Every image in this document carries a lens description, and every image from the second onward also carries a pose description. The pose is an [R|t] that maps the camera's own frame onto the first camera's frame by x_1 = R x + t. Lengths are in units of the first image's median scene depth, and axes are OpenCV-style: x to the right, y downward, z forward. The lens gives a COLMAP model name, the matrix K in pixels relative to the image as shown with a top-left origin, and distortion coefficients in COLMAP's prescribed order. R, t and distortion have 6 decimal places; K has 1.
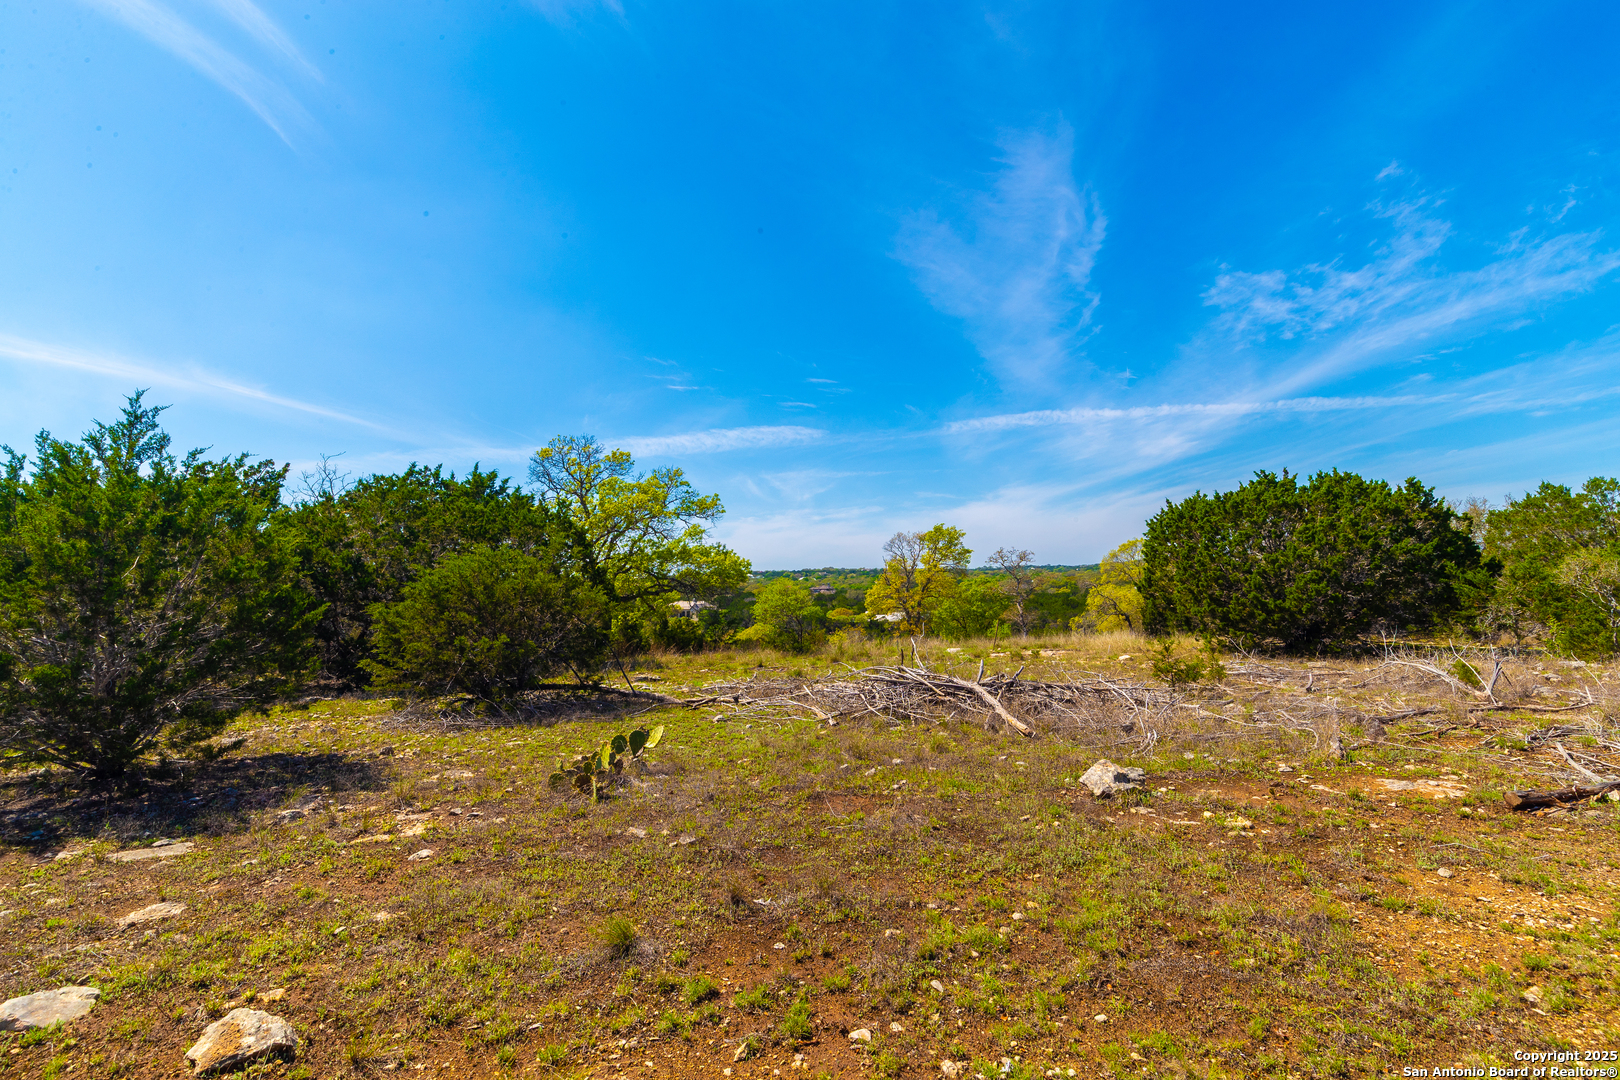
lens RADIAL K [[724.3, 0, 841.2], [0, 724.3, 567.9], [0, 0, 1]] dist [0.004094, -0.001598]
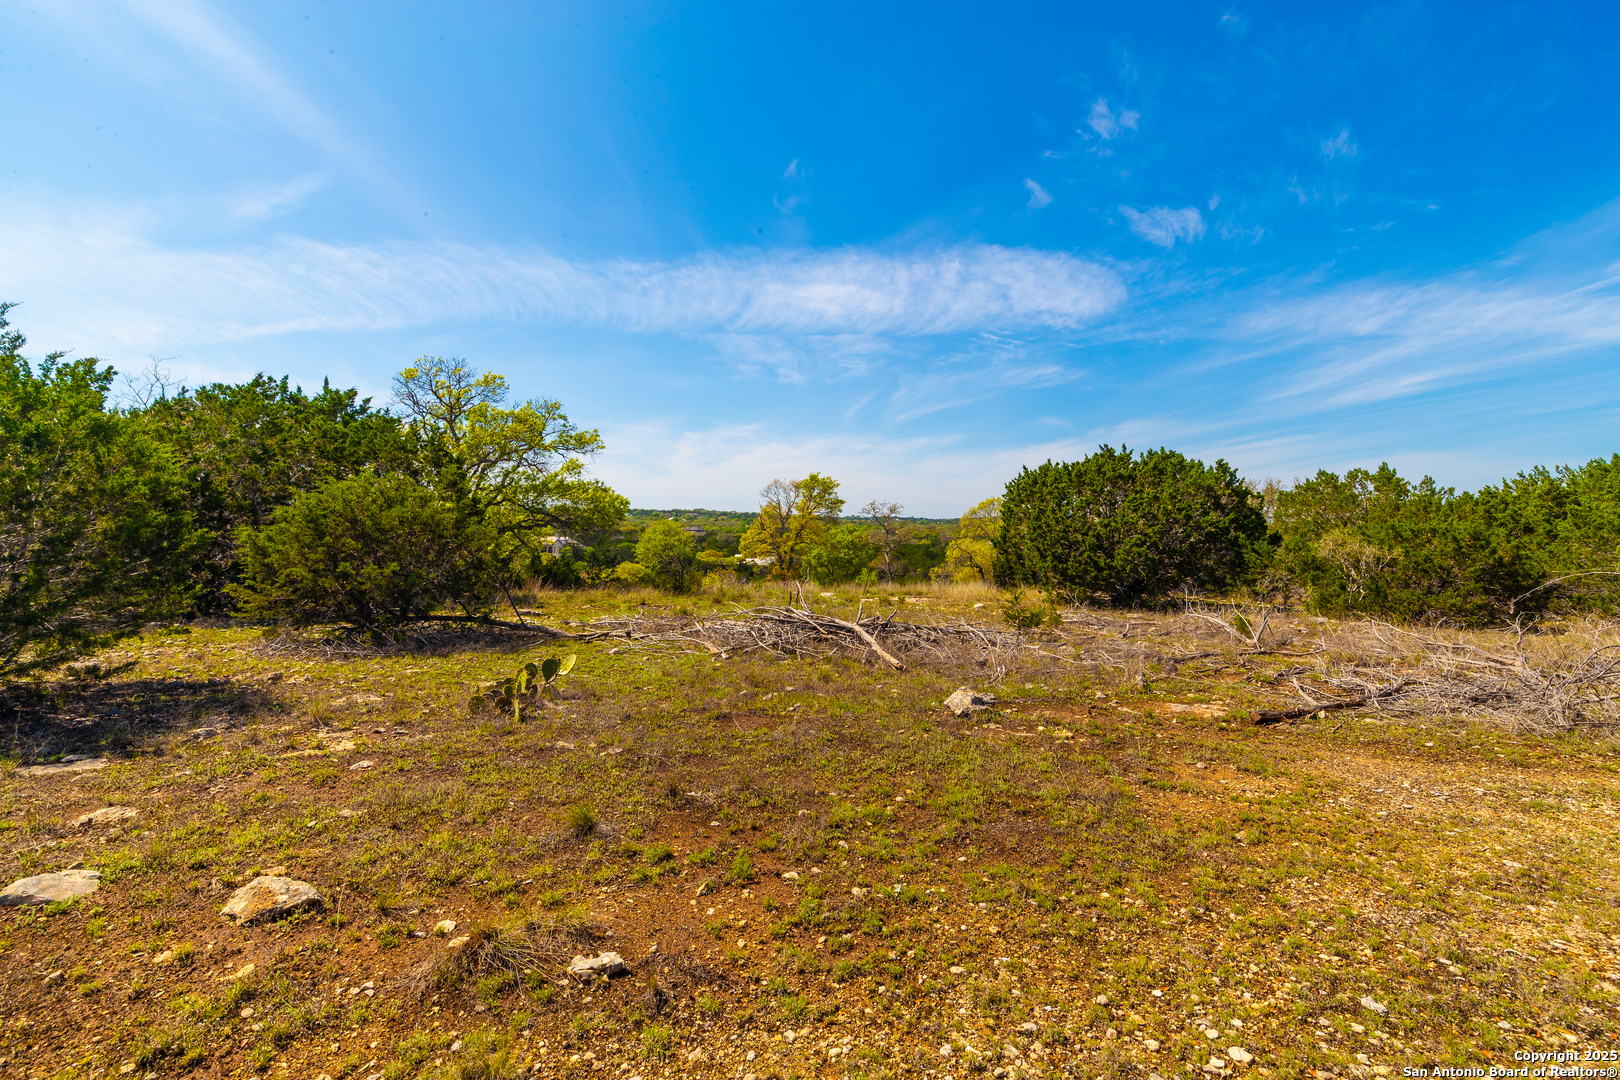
lens RADIAL K [[724.3, 0, 840.9], [0, 724.3, 581.3], [0, 0, 1]] dist [0.004094, -0.001598]
pose [[0.981688, 0.033691, 0.187491, -0.068951], [-0.051352, 0.994603, 0.090151, -0.008100], [-0.183442, -0.098129, 0.978120, -0.120878]]
